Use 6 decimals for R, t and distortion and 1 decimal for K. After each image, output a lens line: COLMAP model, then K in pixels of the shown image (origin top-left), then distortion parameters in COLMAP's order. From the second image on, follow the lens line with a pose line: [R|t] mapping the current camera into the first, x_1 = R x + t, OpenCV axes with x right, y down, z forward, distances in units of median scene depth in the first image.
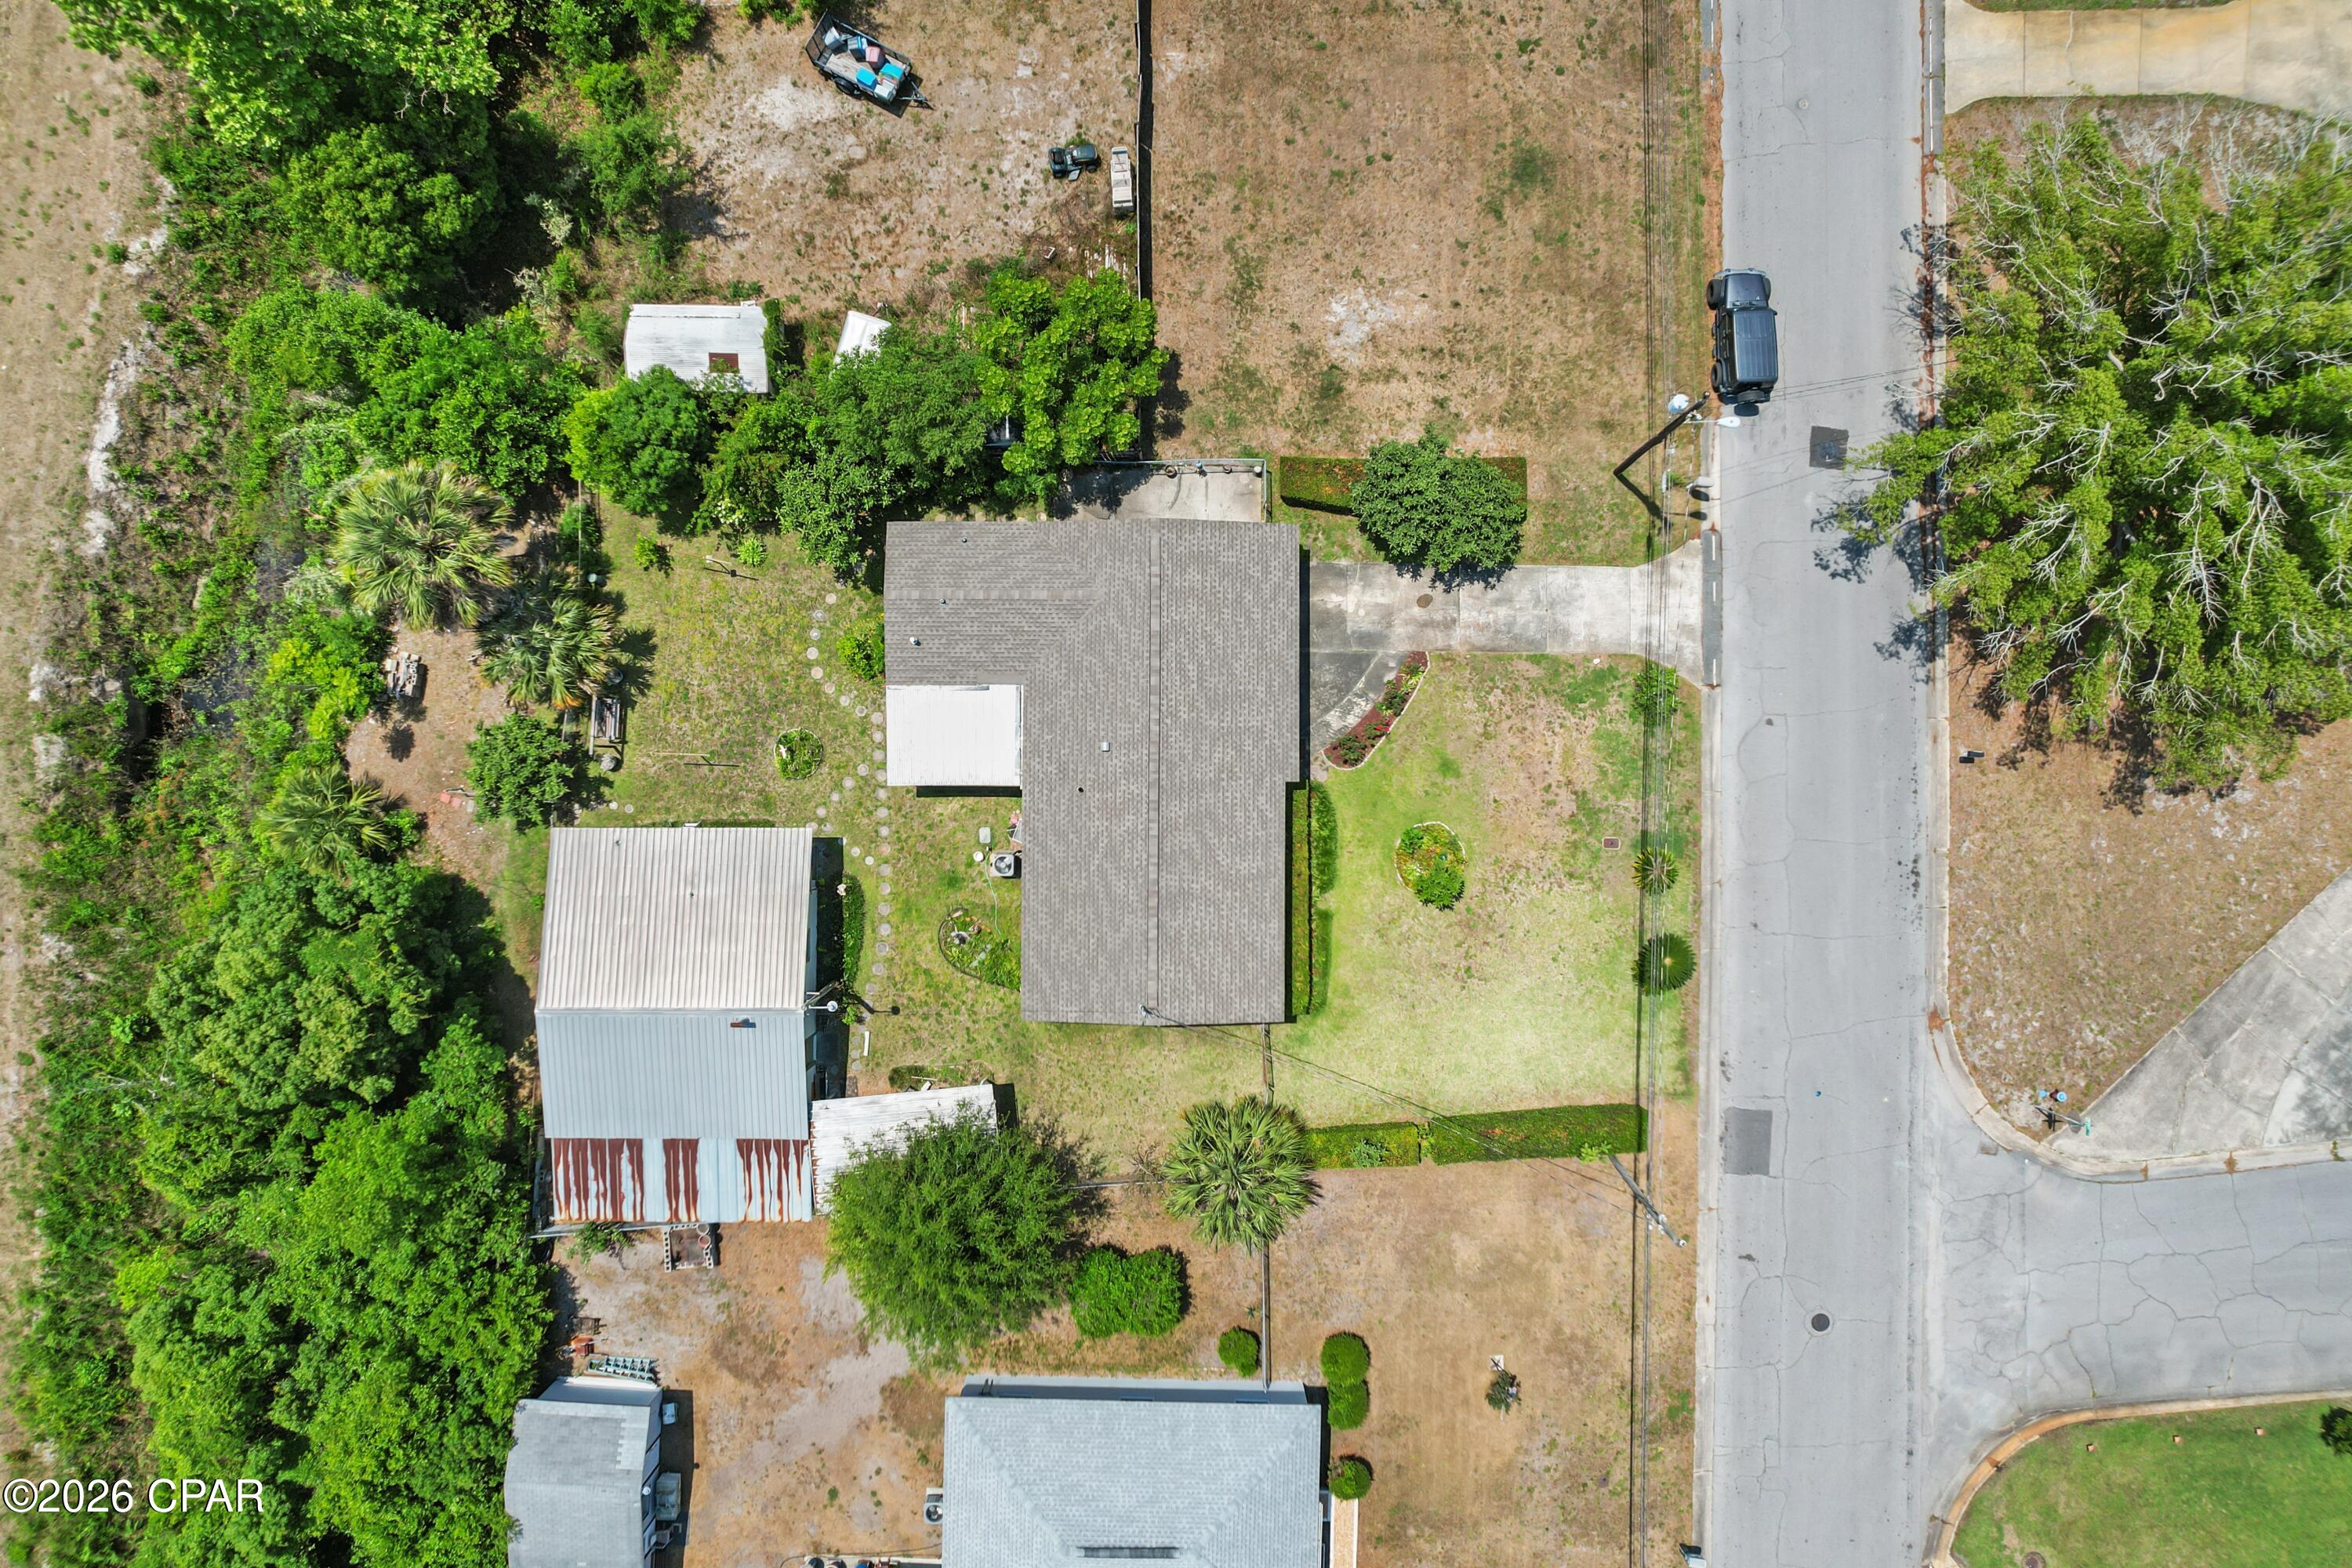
lens RADIAL K [[1558.2, 0, 1176.0], [0, 1558.2, 784.0], [0, 0, 1]] dist [-0.119721, 0.123899]
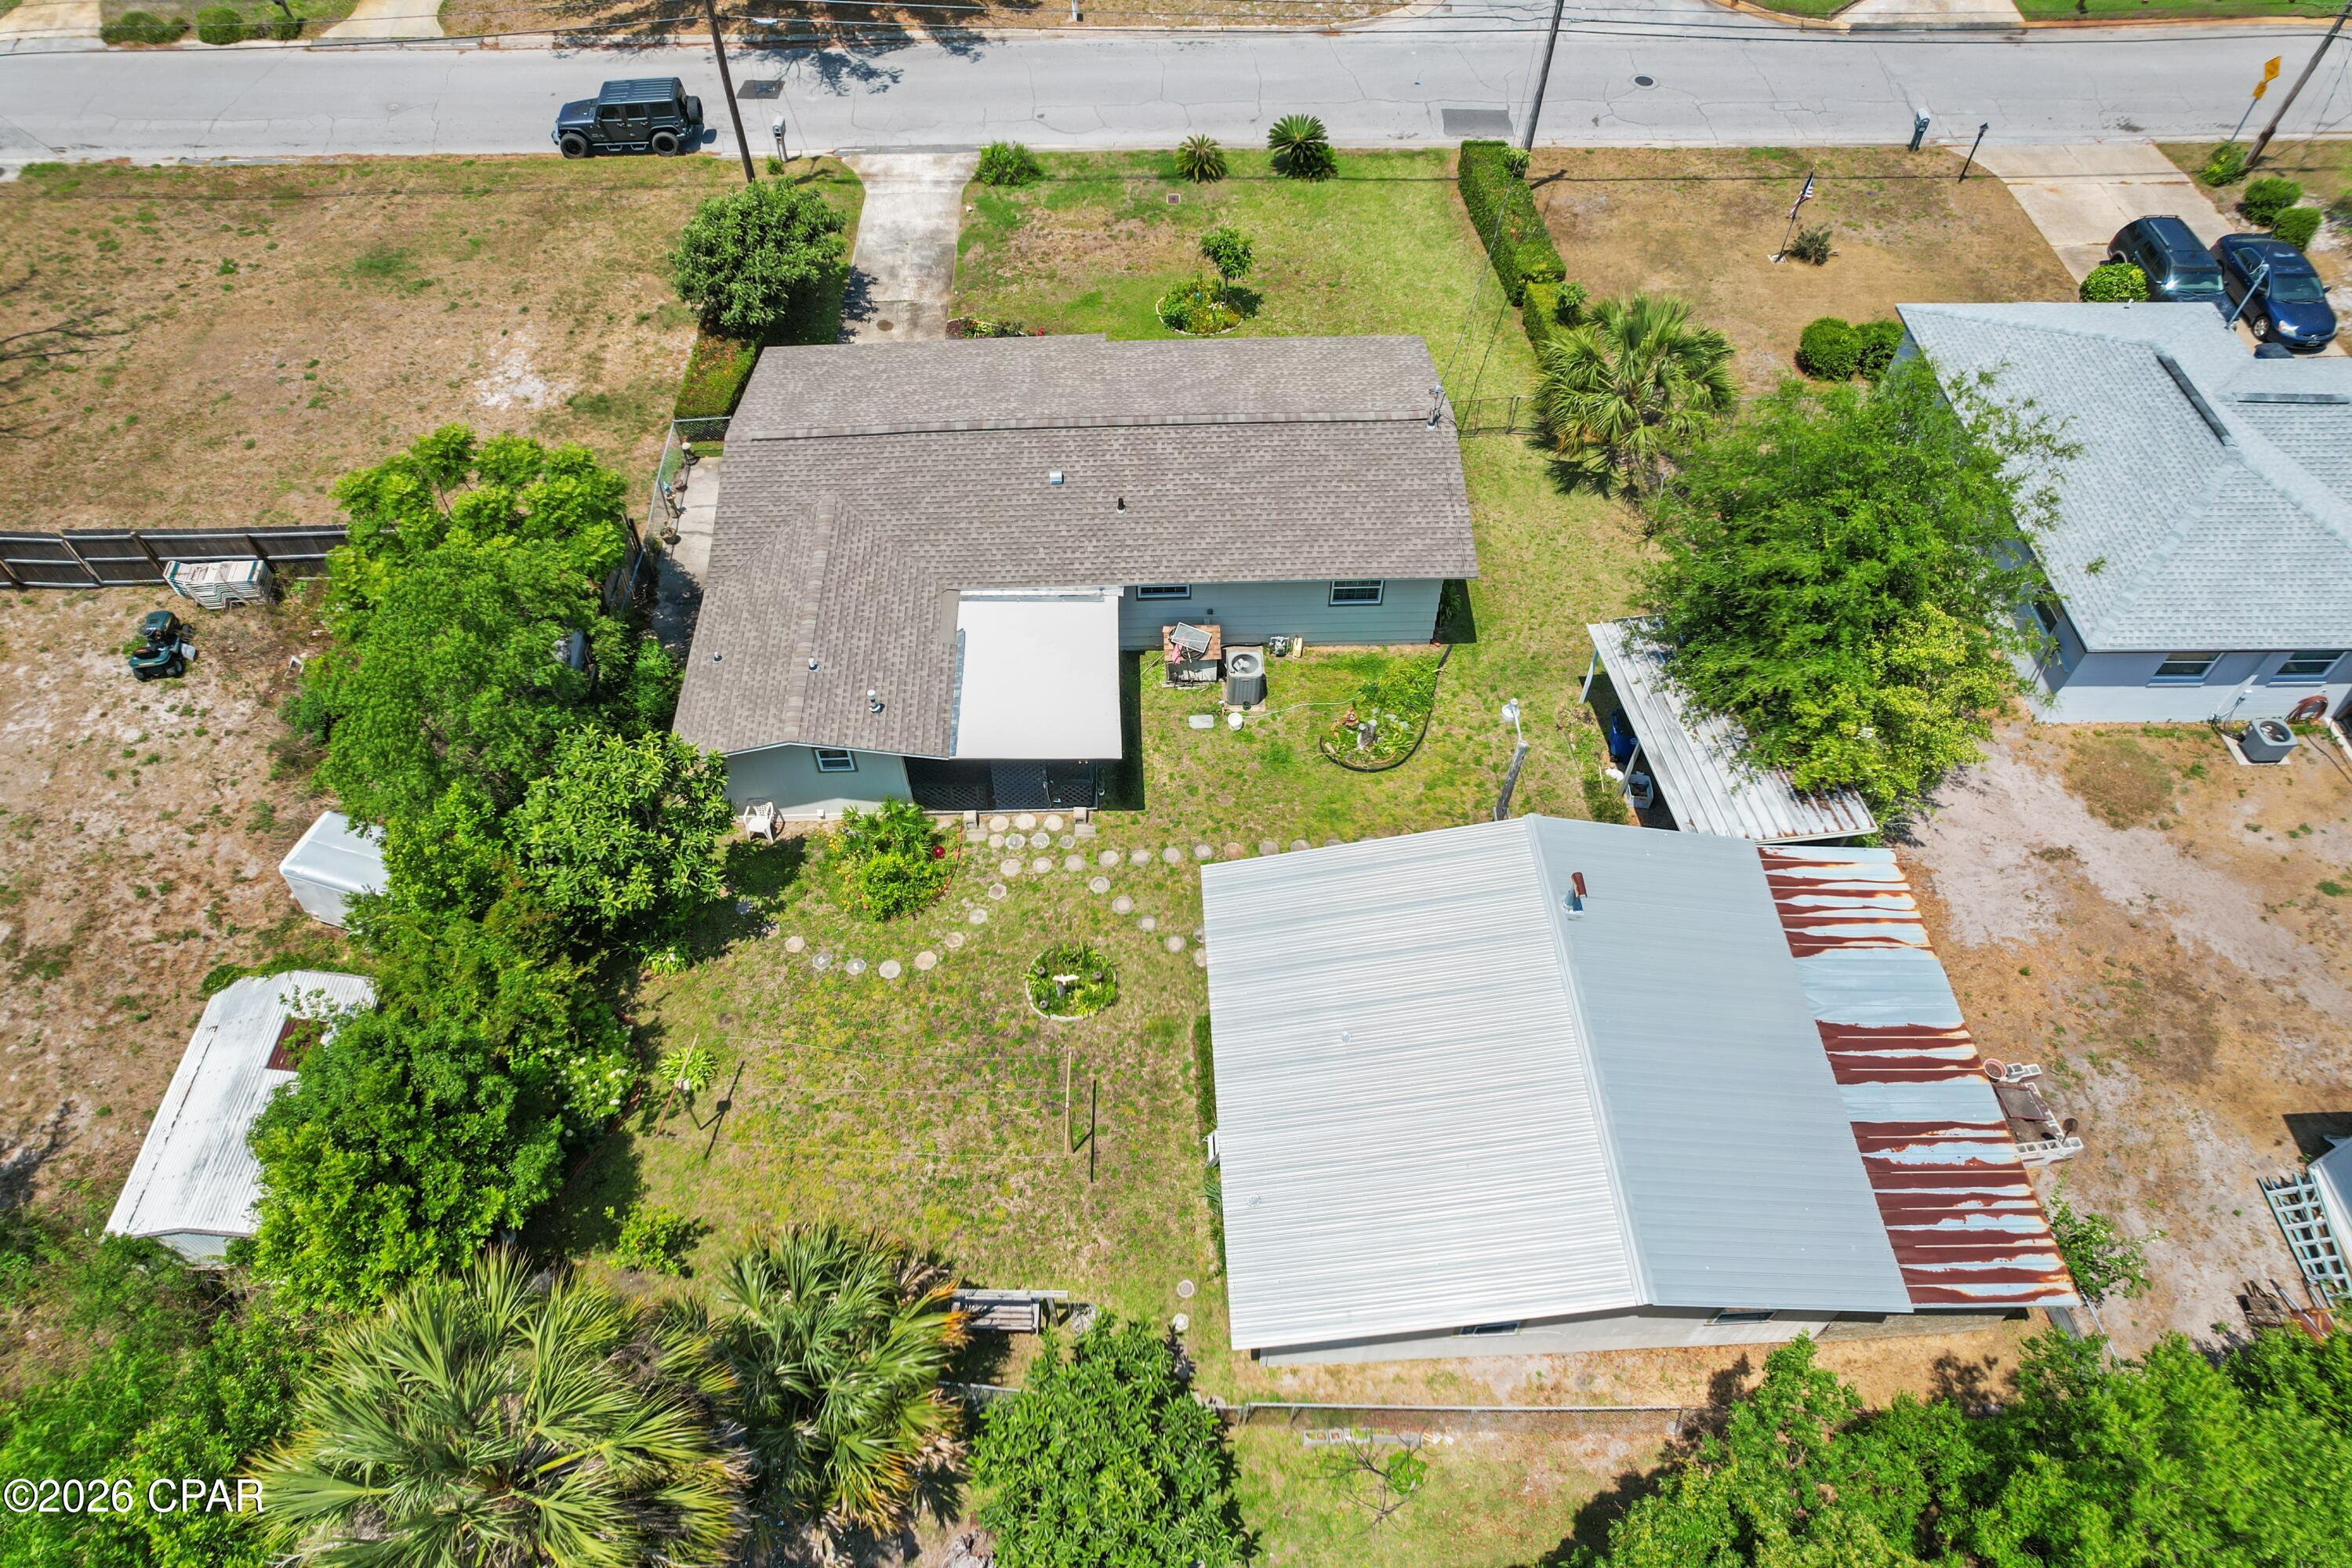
lens RADIAL K [[1558.2, 0, 1176.0], [0, 1558.2, 784.0], [0, 0, 1]] dist [-0.119721, 0.123899]
pose [[-0.042186, -0.764252, 0.643537, -0.555203], [0.998539, -0.010474, 0.053018, -0.011205], [-0.033778, 0.644833, 0.763577, 0.540189]]
